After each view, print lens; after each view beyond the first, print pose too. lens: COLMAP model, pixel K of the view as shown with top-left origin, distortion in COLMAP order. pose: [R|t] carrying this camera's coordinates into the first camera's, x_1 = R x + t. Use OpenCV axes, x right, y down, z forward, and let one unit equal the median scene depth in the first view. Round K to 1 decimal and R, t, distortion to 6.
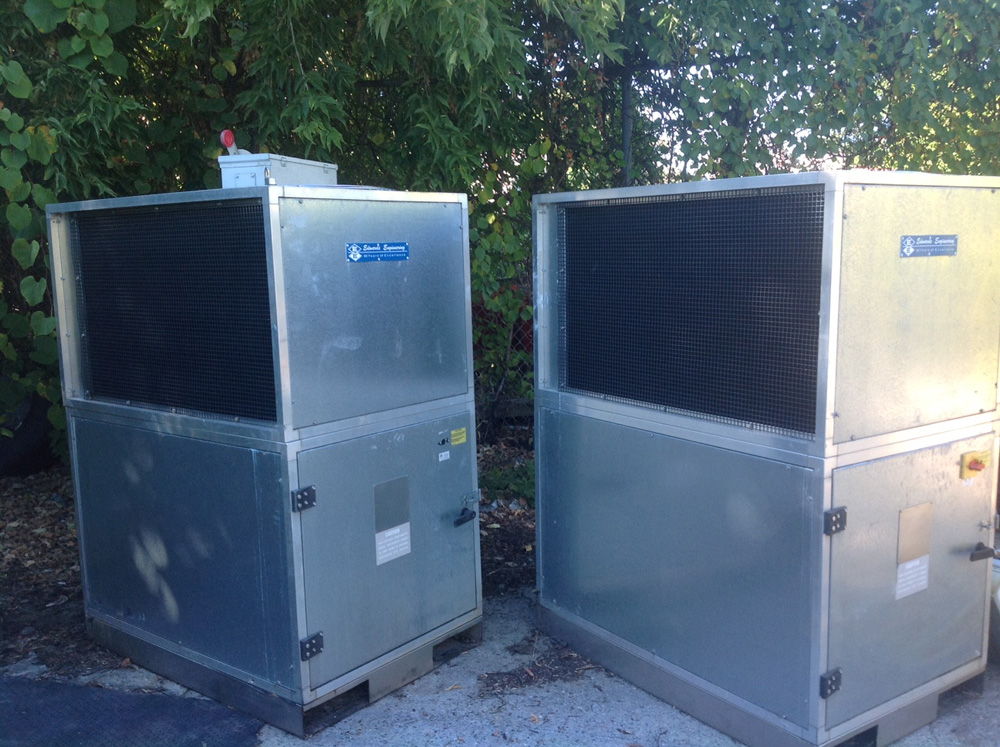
lens RADIAL K [[960.2, 0, 500.0], [0, 960.2, 373.5], [0, 0, 1]] dist [0.139590, -0.356271]
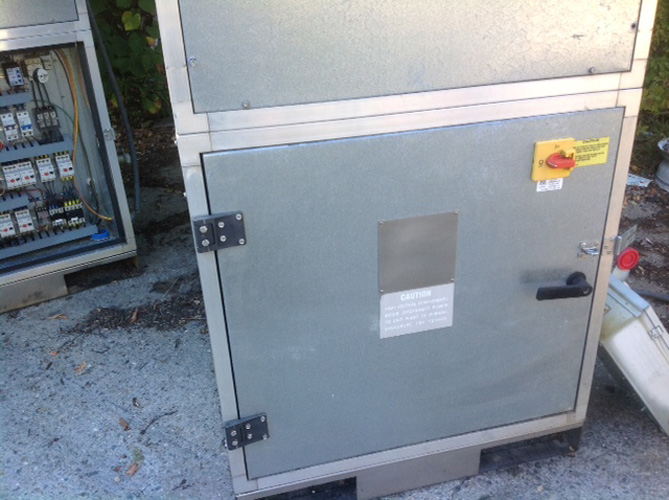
lens RADIAL K [[642.4, 0, 334.5], [0, 642.4, 250.0], [0, 0, 1]] dist [0.139590, -0.356271]
pose [[0.945094, 0.142640, -0.294026, 0.472851], [-0.039008, 0.942522, 0.331859, 0.014004], [0.324462, -0.302168, 0.896336, 0.546085]]
